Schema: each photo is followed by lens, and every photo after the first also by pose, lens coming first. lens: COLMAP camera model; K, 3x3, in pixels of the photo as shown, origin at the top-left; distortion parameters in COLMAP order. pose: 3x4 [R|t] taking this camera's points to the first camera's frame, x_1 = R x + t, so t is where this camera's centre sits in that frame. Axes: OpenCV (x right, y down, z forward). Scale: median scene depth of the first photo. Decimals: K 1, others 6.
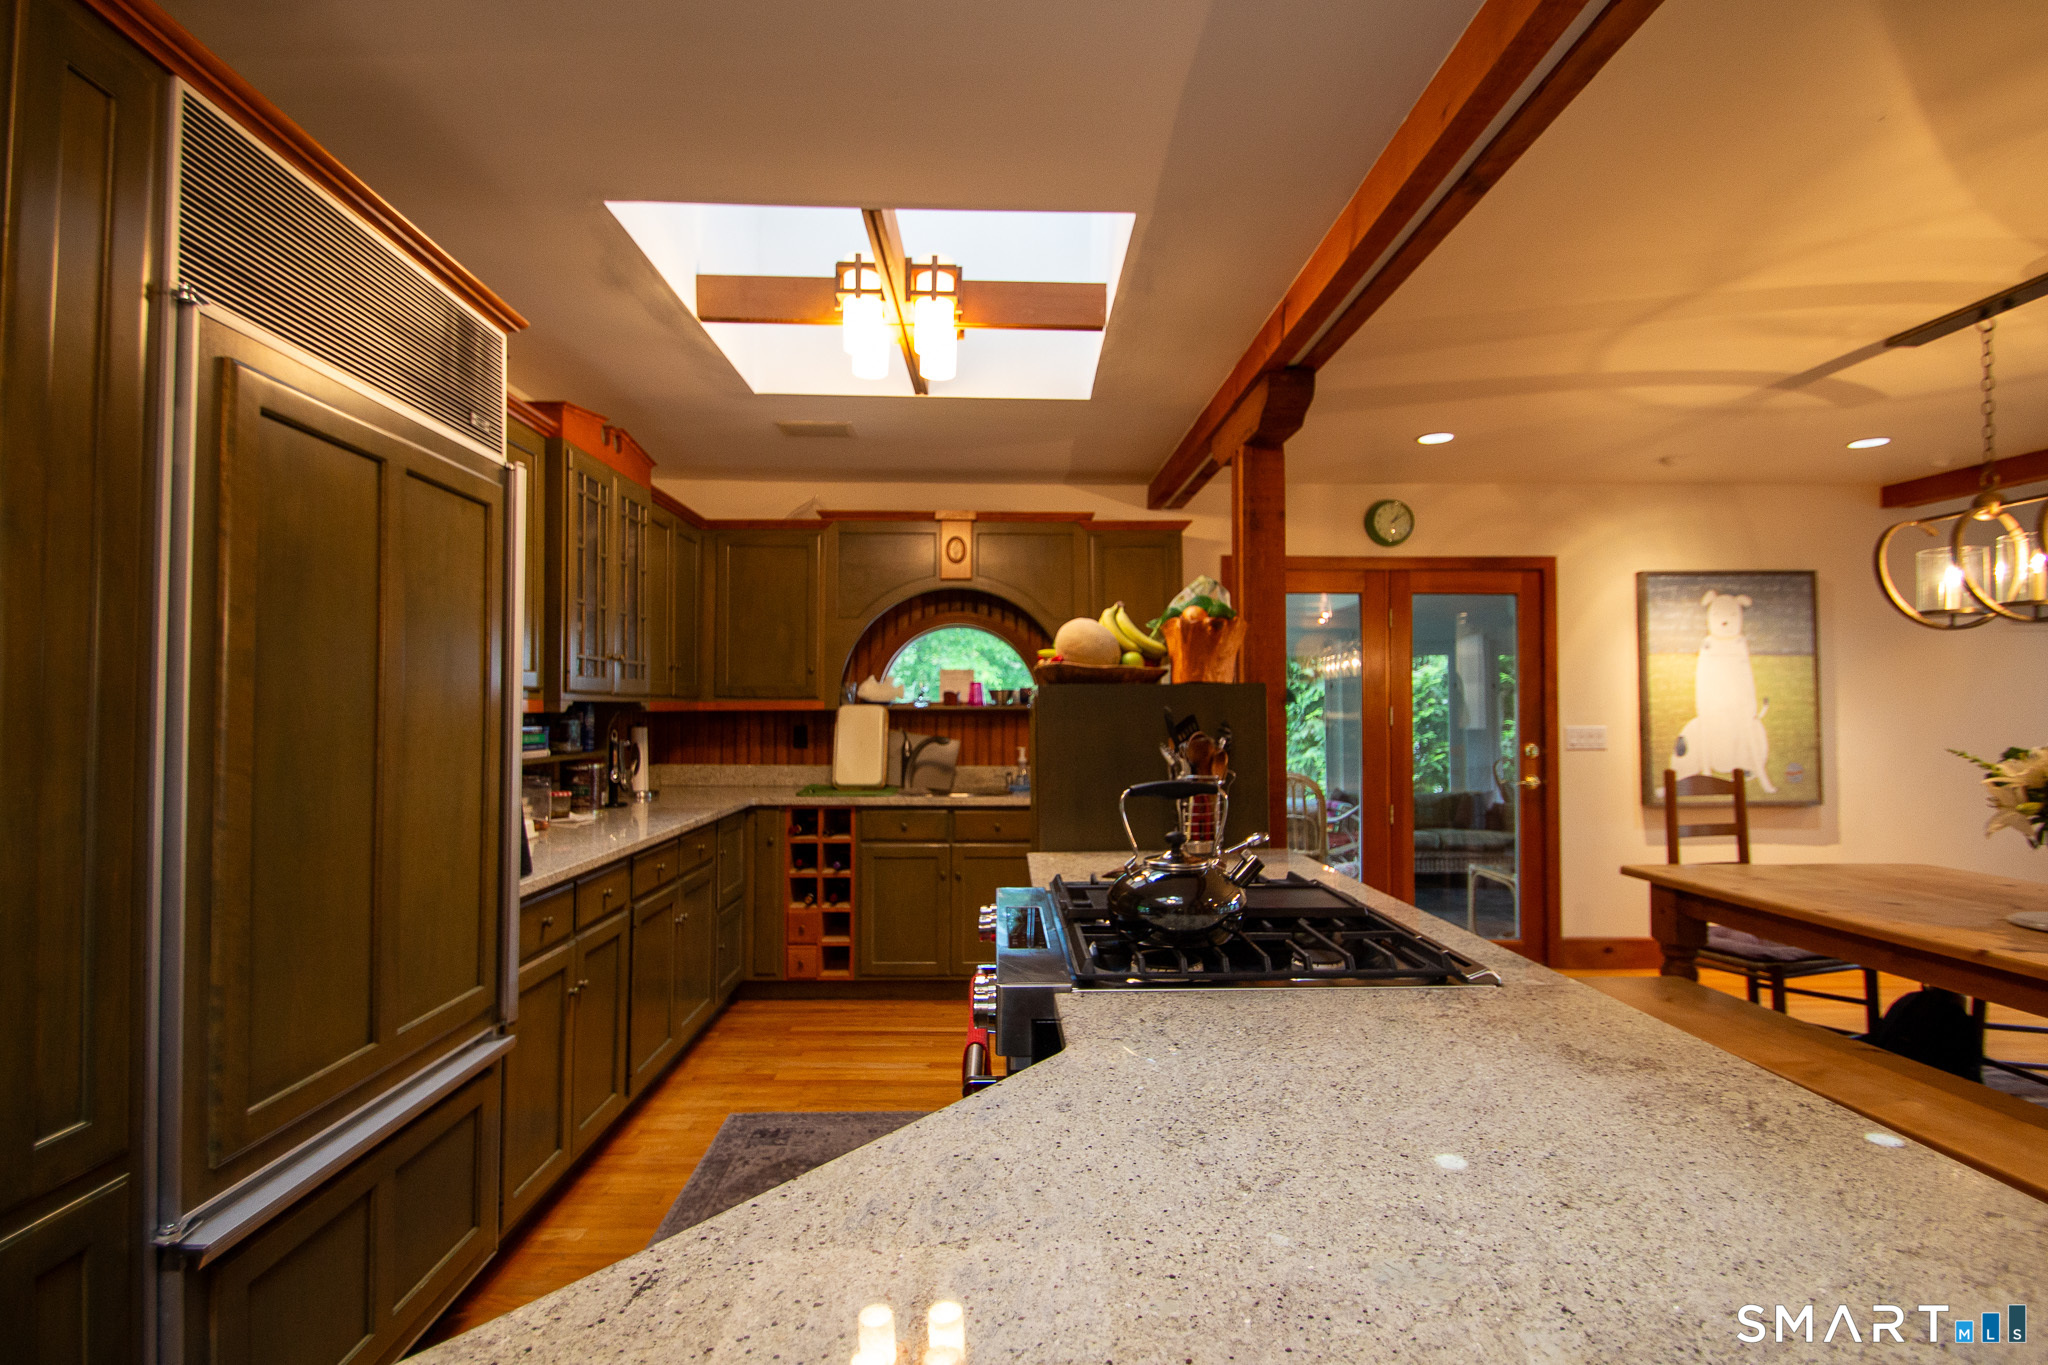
lens RADIAL K [[949.0, 0, 1008.0], [0, 949.0, 684.7], [0, 0, 1]] dist [-0.005706, -0.005555]
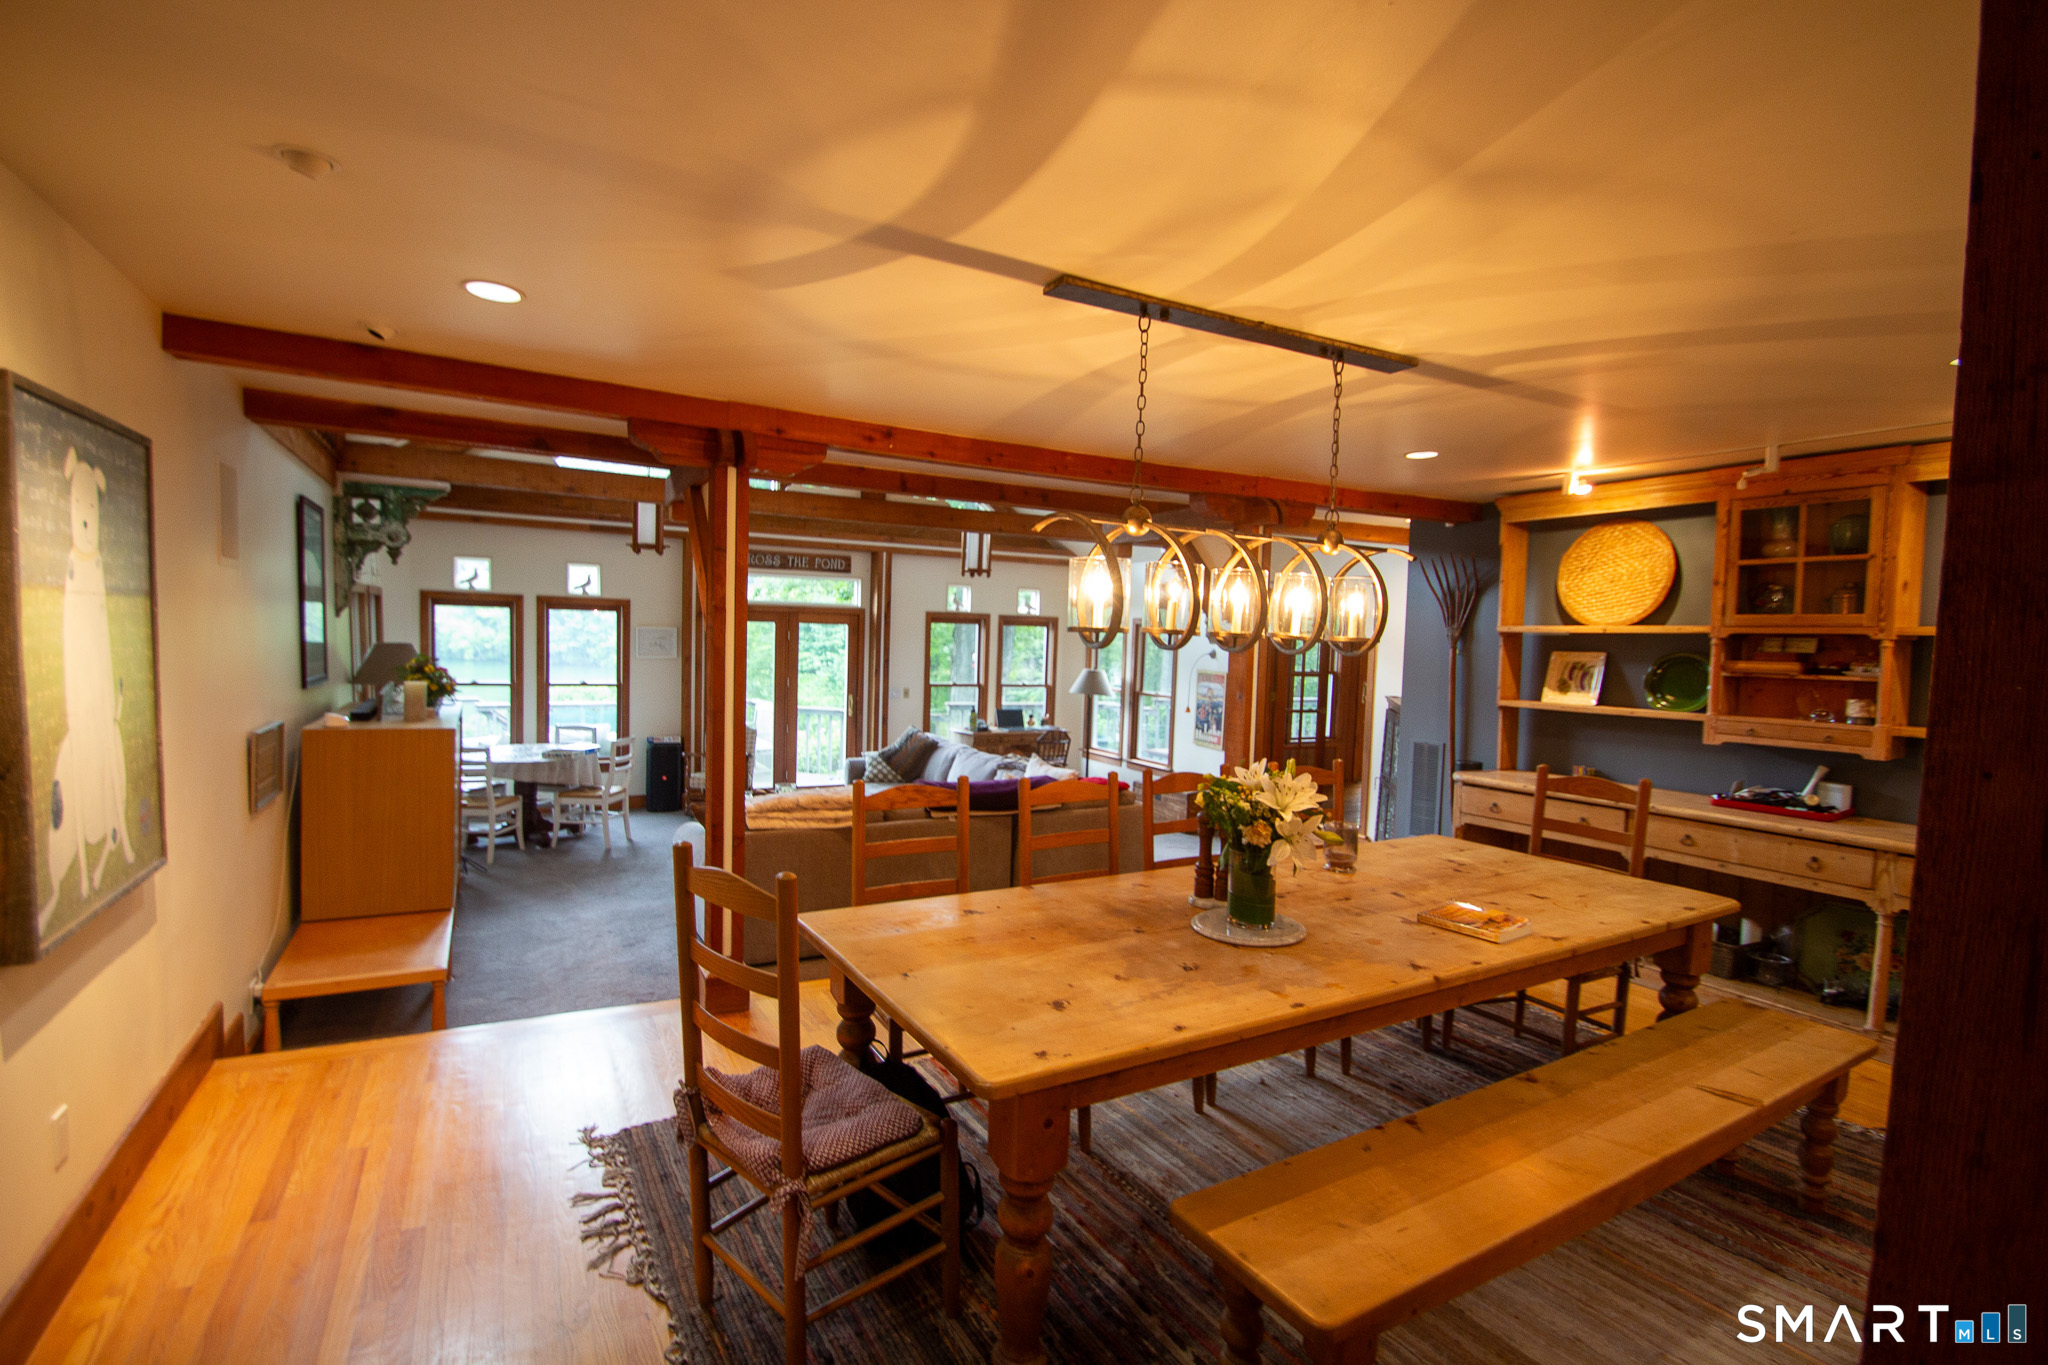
lens RADIAL K [[949.0, 0, 1014.3], [0, 949.0, 687.6], [0, 0, 1]] dist [-0.005706, -0.005555]
pose [[-0.477198, -0.069594, 0.876036, 0.136167], [-0.056718, 0.997220, 0.048325, -0.033247], [-0.876963, -0.026626, -0.479819, 0.823579]]
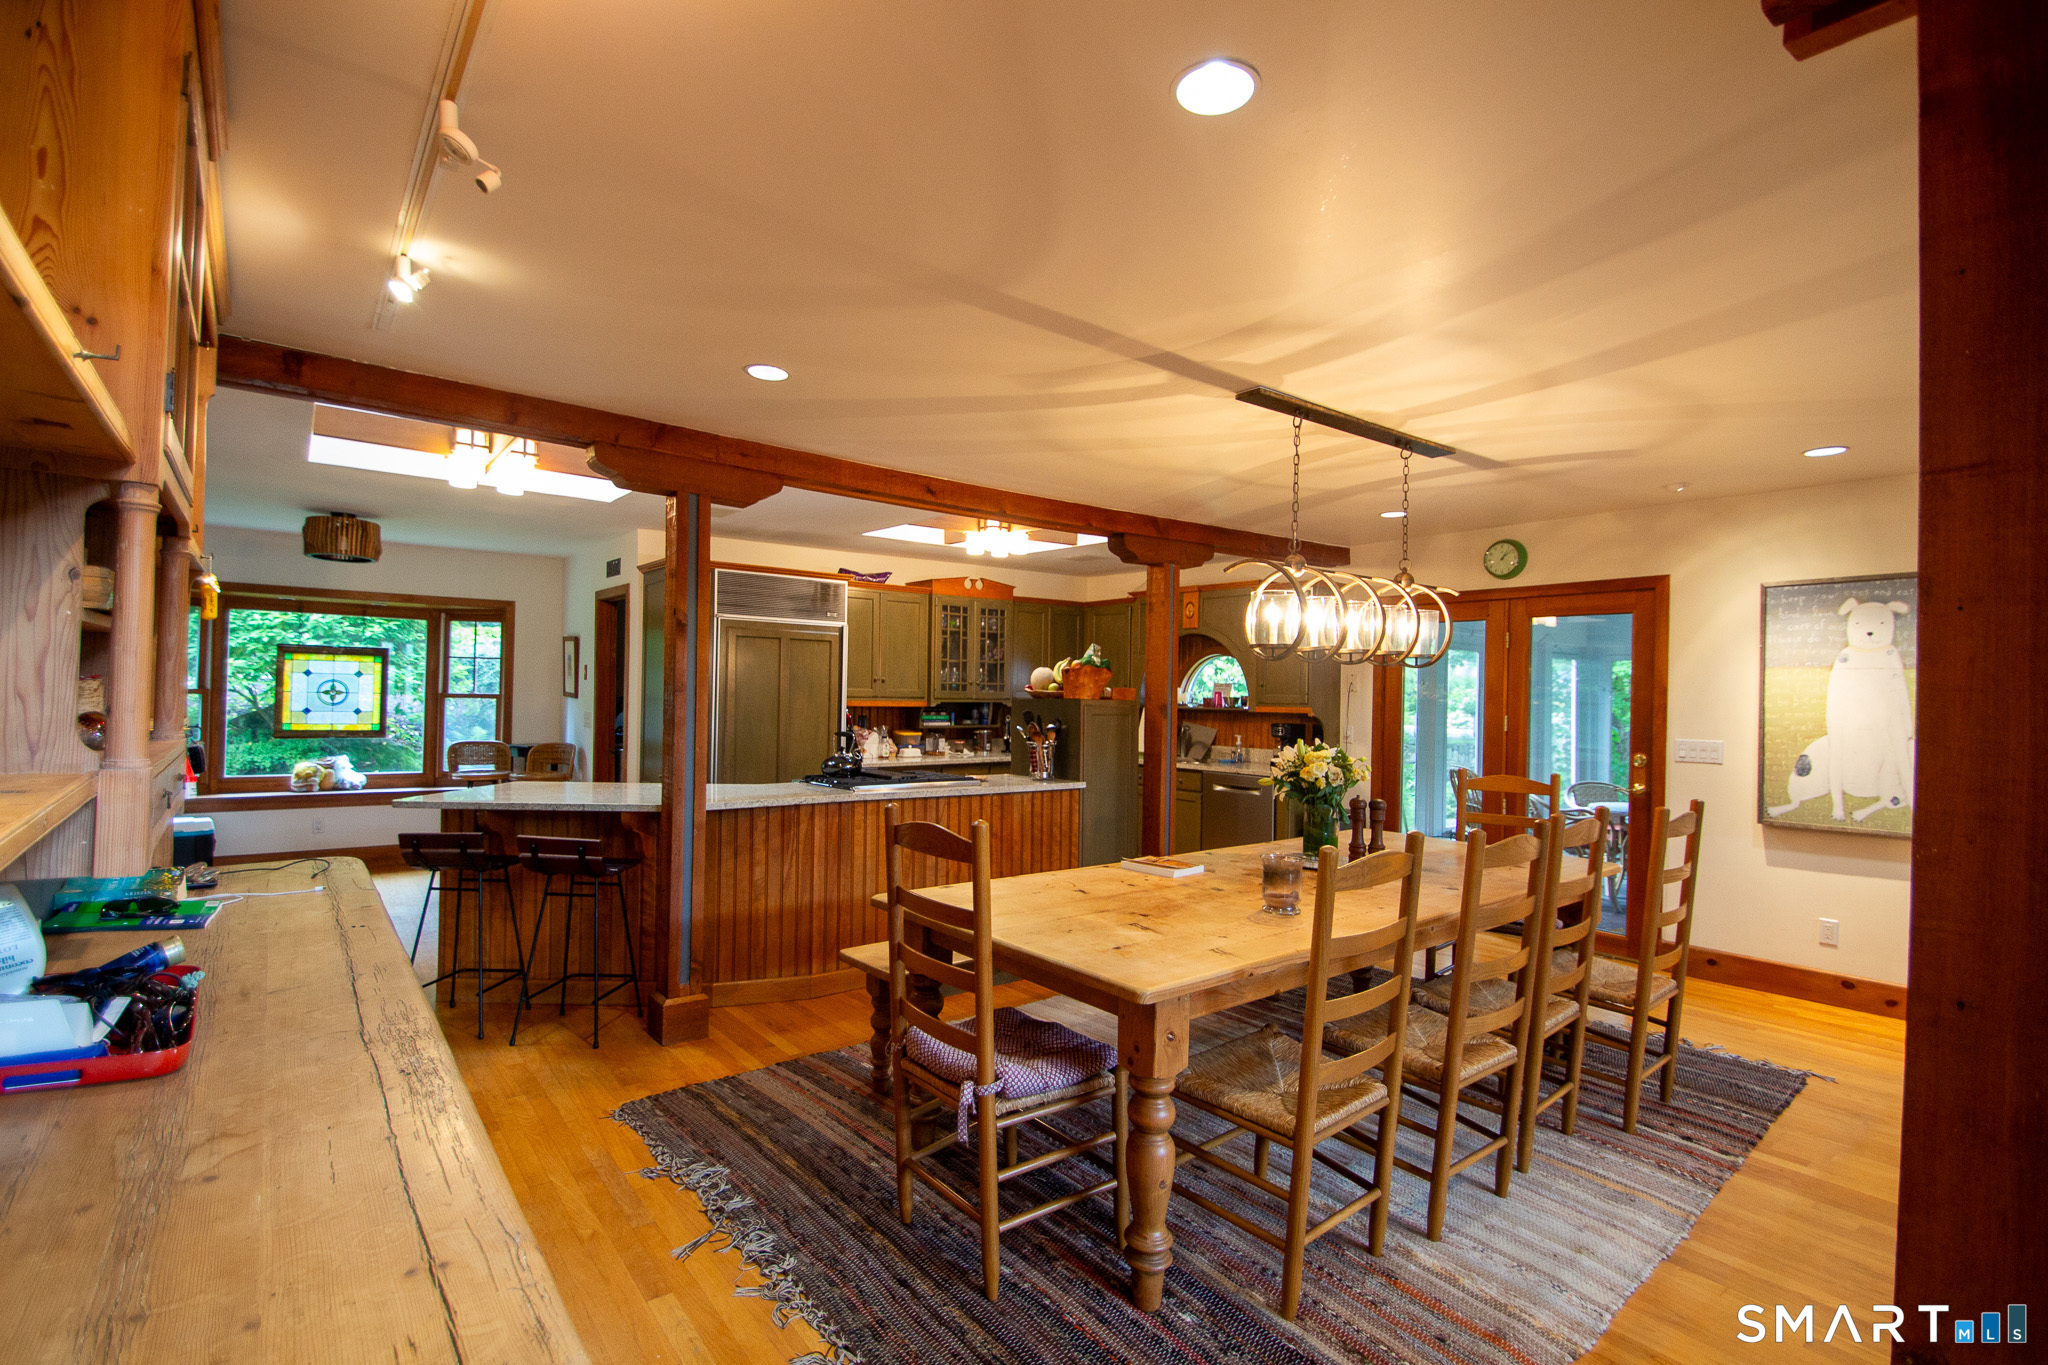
lens RADIAL K [[949.0, 0, 1032.7], [0, 949.0, 683.9], [0, 0, 1]] dist [-0.005706, -0.005555]
pose [[0.634040, 0.003093, -0.773294, 0.948760], [0.006895, 0.999930, 0.009652, -0.030811], [0.773269, -0.011452, 0.633974, -0.195675]]
